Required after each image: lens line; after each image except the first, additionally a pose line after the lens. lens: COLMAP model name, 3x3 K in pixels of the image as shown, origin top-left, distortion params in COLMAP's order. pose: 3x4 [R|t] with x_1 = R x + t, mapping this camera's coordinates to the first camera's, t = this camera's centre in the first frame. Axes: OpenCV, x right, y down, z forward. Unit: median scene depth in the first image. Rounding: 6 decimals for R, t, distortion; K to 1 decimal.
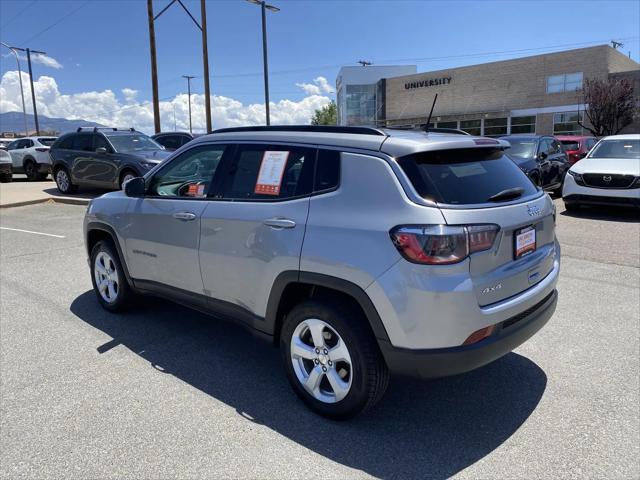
lens RADIAL K [[490.3, 0, 320.0], [0, 490.3, 240.0], [0, 0, 1]] dist [0.013206, 0.003416]
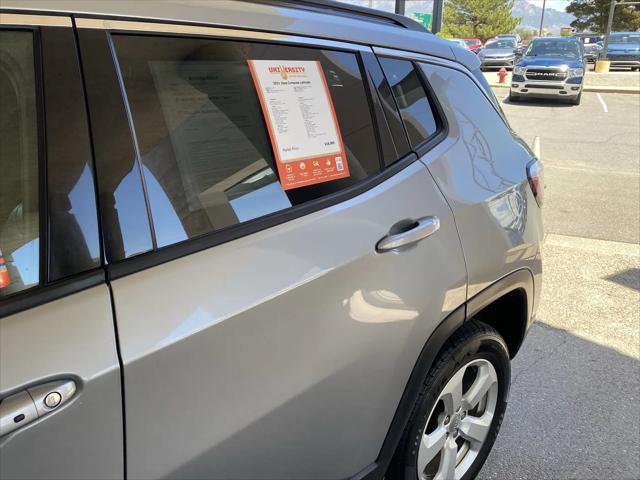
lens RADIAL K [[490.3, 0, 320.0], [0, 490.3, 240.0], [0, 0, 1]] dist [0.013206, 0.003416]
pose [[0.094066, -0.323841, 0.941424, -0.325316], [0.176073, 0.936122, 0.304424, -0.112564], [-0.979872, 0.137124, 0.145077, 0.641385]]
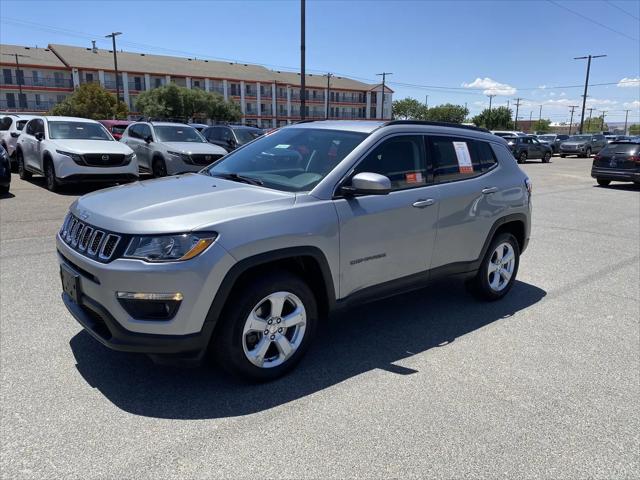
lens RADIAL K [[490.3, 0, 320.0], [0, 490.3, 240.0], [0, 0, 1]] dist [0.013206, 0.003416]
pose [[0.117064, -0.200029, 0.972771, -1.045043], [0.153721, 0.971351, 0.181238, -0.153029], [-0.981155, 0.128319, 0.144459, 0.828669]]
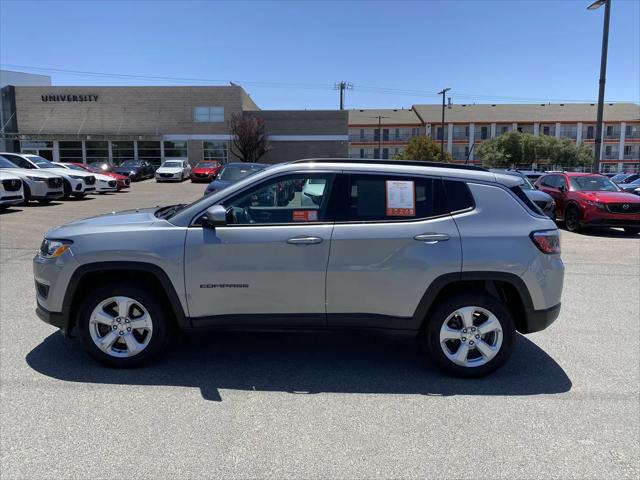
lens RADIAL K [[490.3, 0, 320.0], [0, 490.3, 240.0], [0, 0, 1]] dist [0.013206, 0.003416]
pose [[0.734985, -0.070549, 0.674403, -0.729804], [0.098596, 0.995122, -0.003353, -0.033538], [-0.670877, 0.068957, 0.738356, 0.163417]]
